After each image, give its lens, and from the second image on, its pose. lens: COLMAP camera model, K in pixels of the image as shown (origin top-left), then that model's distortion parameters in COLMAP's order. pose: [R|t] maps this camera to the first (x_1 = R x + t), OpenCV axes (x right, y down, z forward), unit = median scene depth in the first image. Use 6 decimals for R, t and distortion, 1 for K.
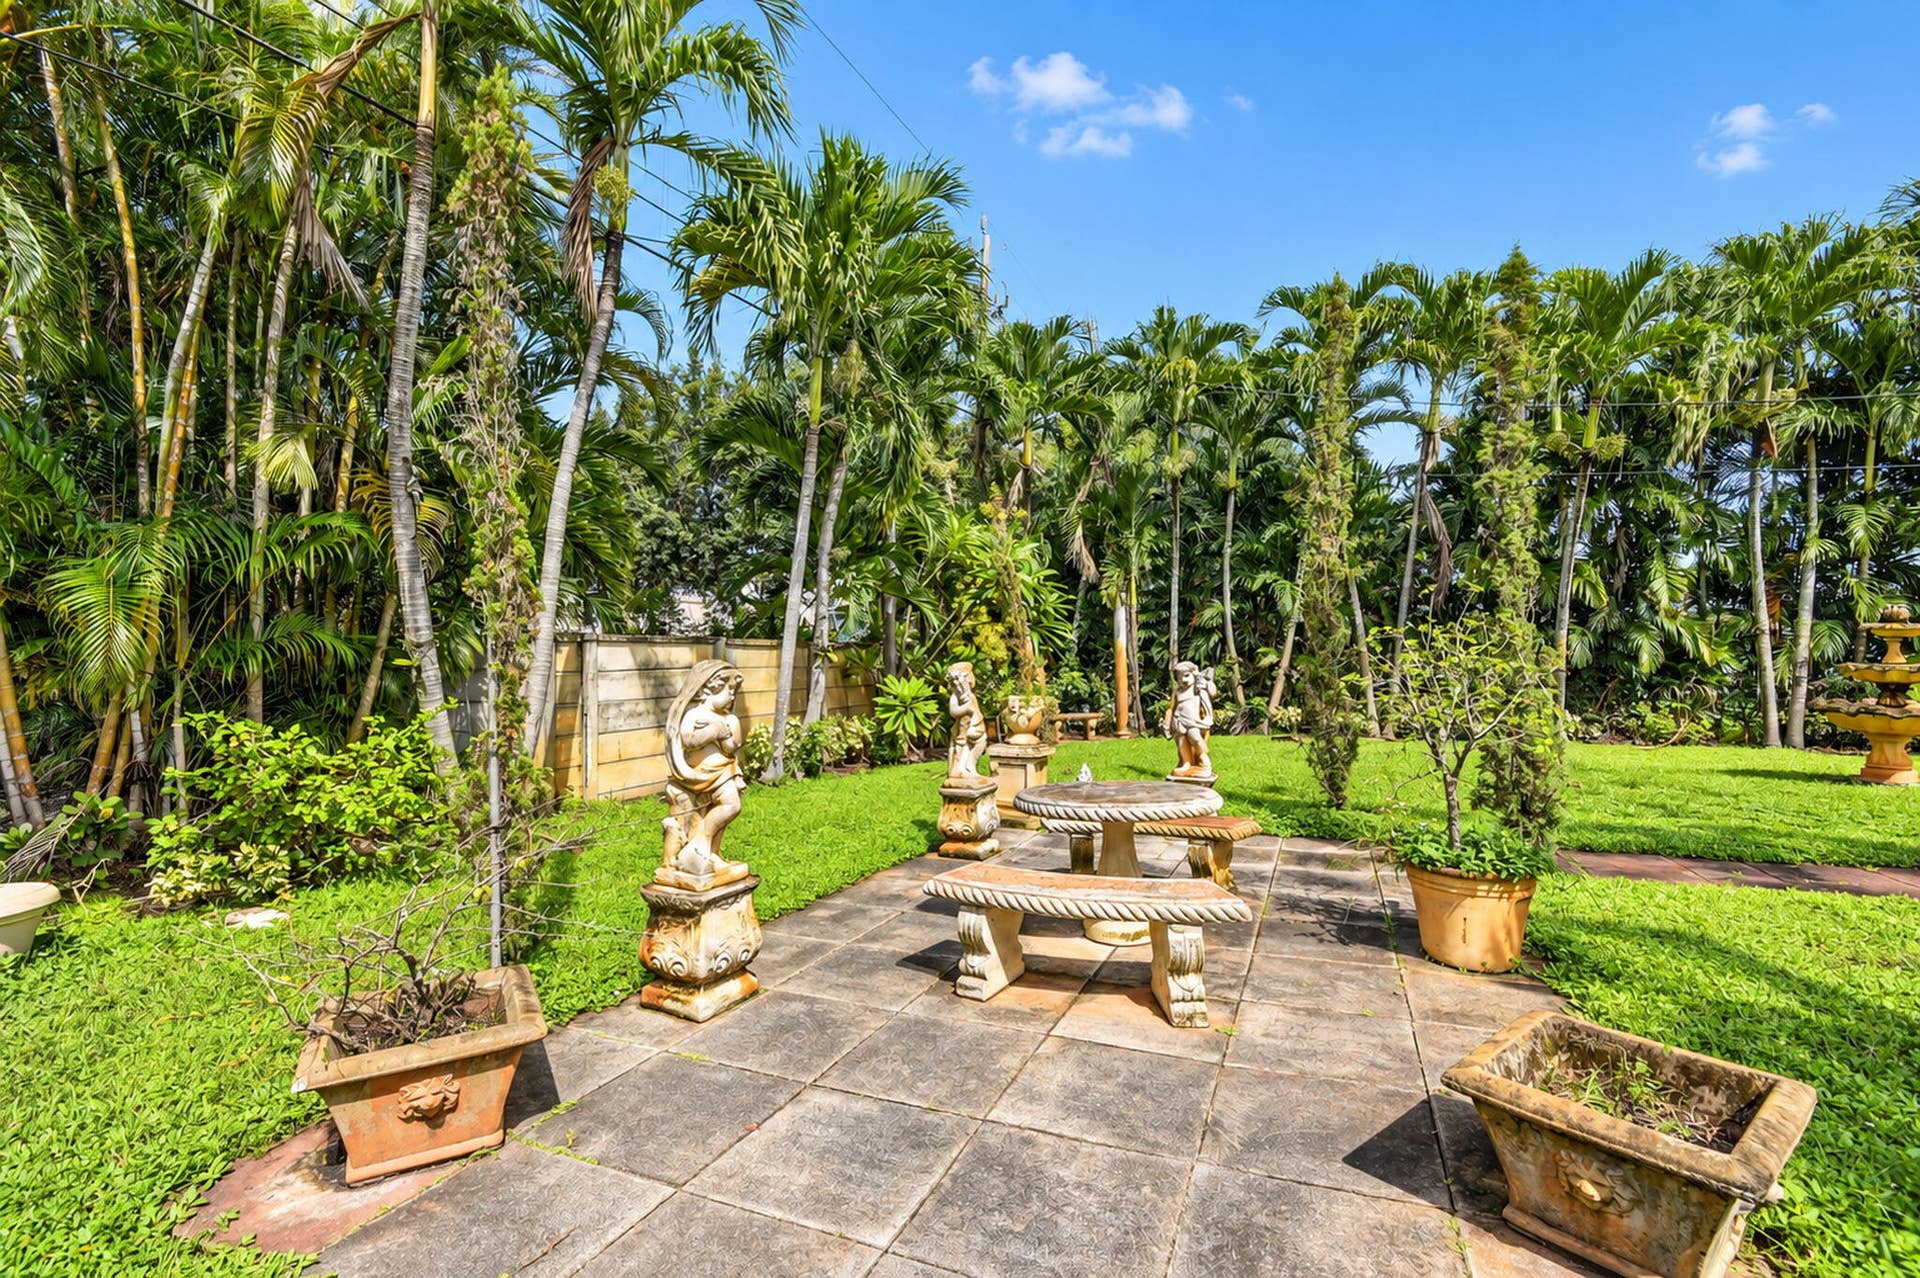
lens RADIAL K [[843.3, 0, 969.3], [0, 843.3, 659.8], [0, 0, 1]] dist [-0.005923, -0.000502]
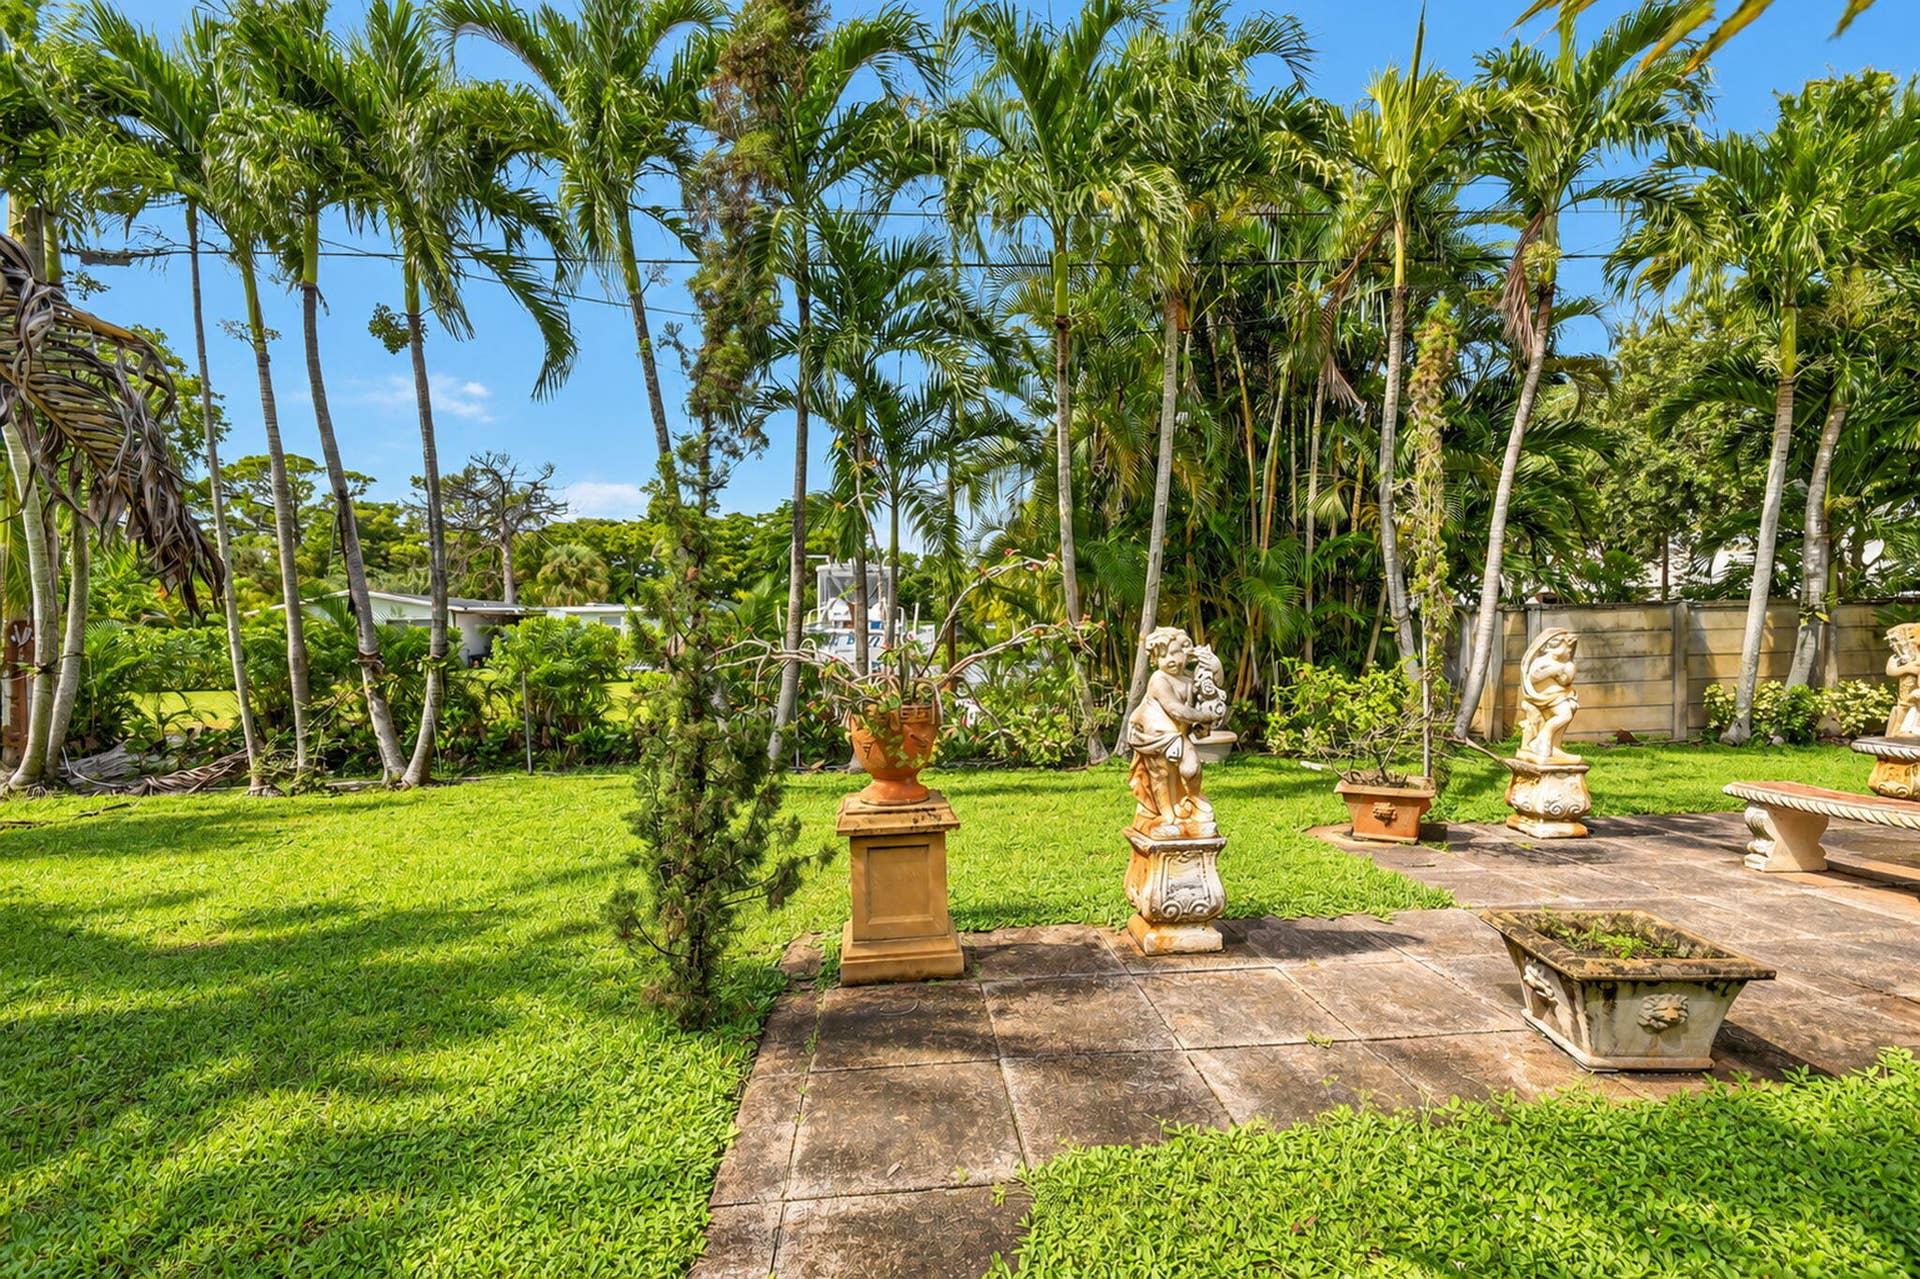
lens RADIAL K [[851.3, 0, 962.4], [0, 851.3, 648.6], [0, 0, 1]] dist [0.029178, -0.021748]
pose [[0.475850, 0.009182, -0.879479, 0.338709], [0.018823, 0.999610, 0.020620, -0.008815], [0.879325, -0.026367, 0.475491, -0.442996]]
